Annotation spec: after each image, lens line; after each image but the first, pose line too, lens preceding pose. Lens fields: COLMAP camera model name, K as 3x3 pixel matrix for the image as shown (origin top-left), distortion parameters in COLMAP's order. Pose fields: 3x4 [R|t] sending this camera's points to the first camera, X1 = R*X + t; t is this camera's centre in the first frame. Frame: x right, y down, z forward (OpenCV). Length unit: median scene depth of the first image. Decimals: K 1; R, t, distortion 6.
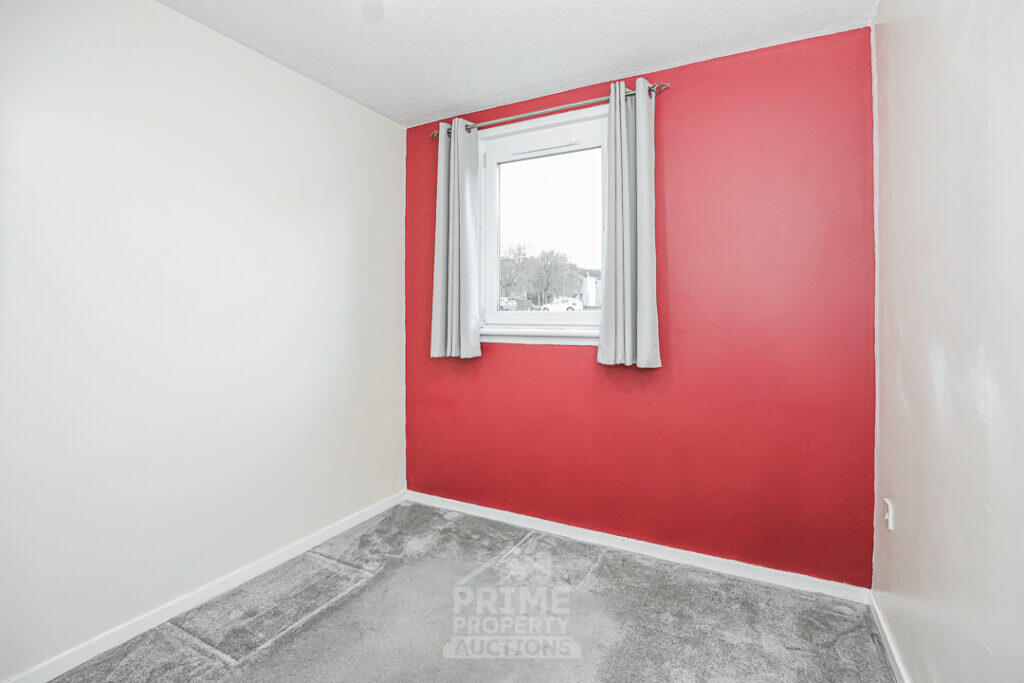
lens RADIAL K [[482.0, 0, 518.2], [0, 482.0, 332.1], [0, 0, 1]] dist [-0.006470, 0.000968]
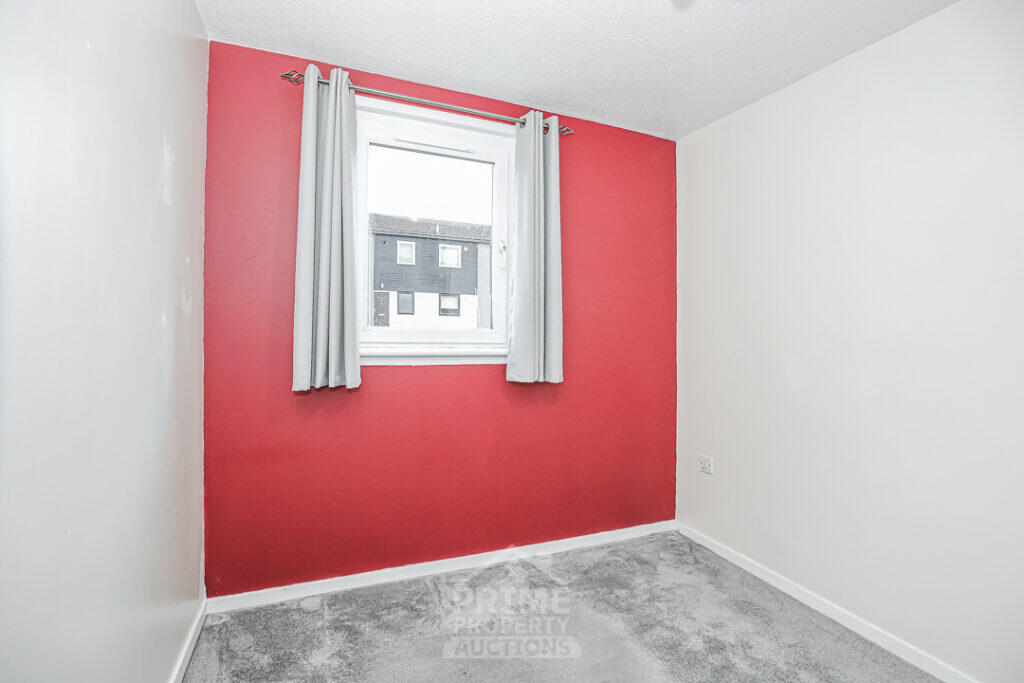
lens RADIAL K [[482.0, 0, 518.3], [0, 482.0, 339.8], [0, 0, 1]] dist [-0.006470, 0.000968]
pose [[0.634890, -0.008500, 0.772556, -0.590484], [0.006213, 0.999963, 0.005896, -0.027892], [-0.772578, 0.001057, 0.634920, 0.344197]]
